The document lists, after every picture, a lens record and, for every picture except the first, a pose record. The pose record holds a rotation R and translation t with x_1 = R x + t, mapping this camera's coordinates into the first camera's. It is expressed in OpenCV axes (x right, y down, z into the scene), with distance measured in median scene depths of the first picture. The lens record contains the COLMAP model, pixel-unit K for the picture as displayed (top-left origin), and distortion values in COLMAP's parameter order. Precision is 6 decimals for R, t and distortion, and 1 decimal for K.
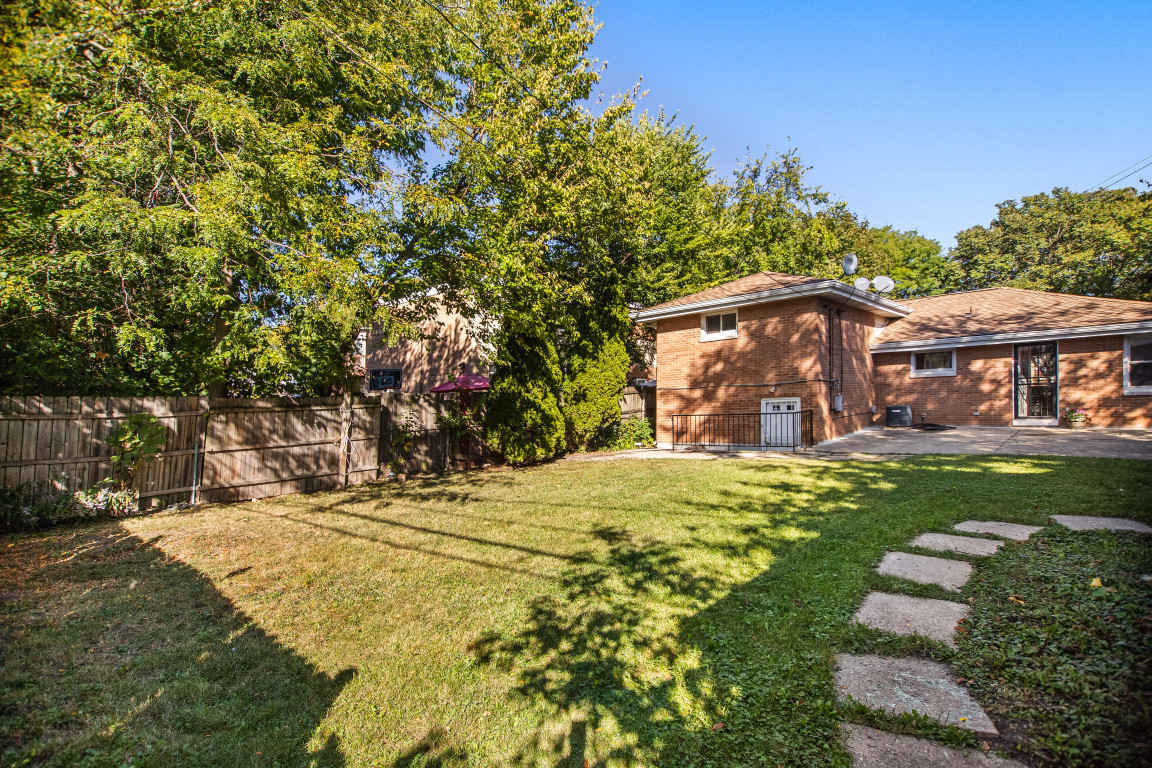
lens RADIAL K [[514.3, 0, 568.4], [0, 514.3, 381.1], [0, 0, 1]] dist [0.002140, -0.000263]
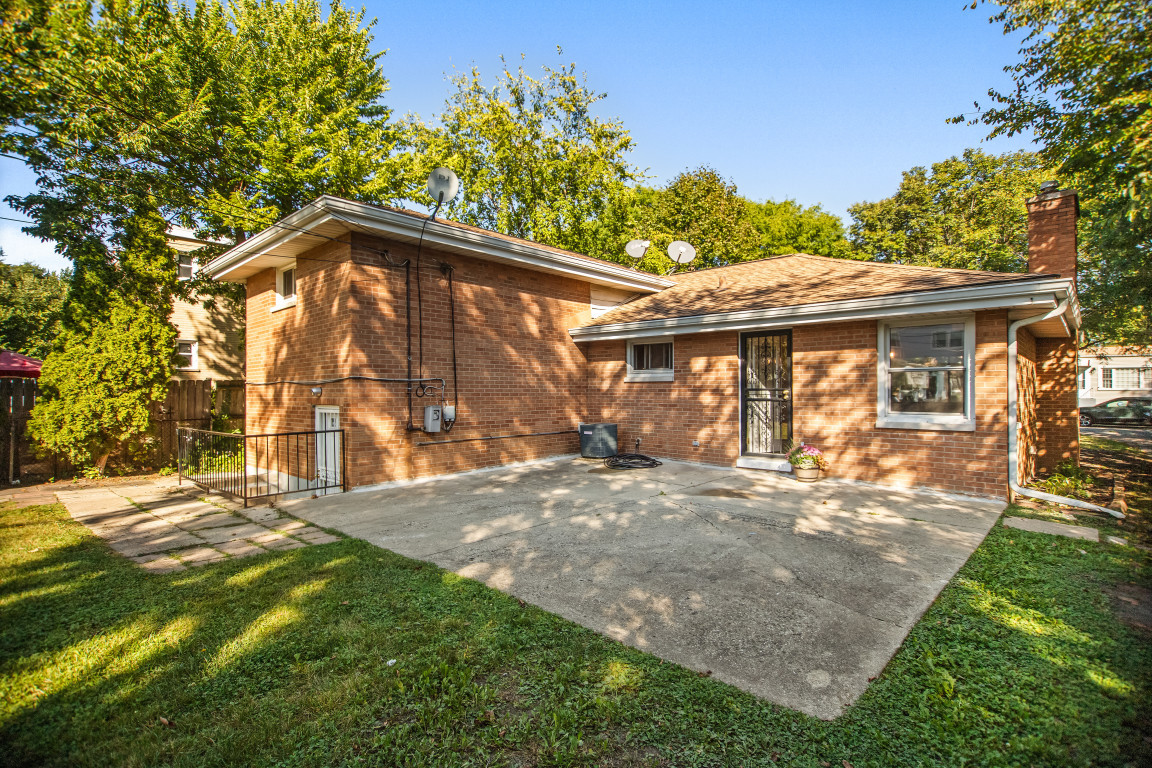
lens RADIAL K [[514.3, 0, 568.4], [0, 514.3, 381.1], [0, 0, 1]] dist [0.002140, -0.000263]
pose [[0.999201, 0.038745, 0.009827, 0.652803], [-0.038942, 0.999027, 0.020679, -0.020149], [-0.009017, -0.021046, 0.999738, 0.392431]]
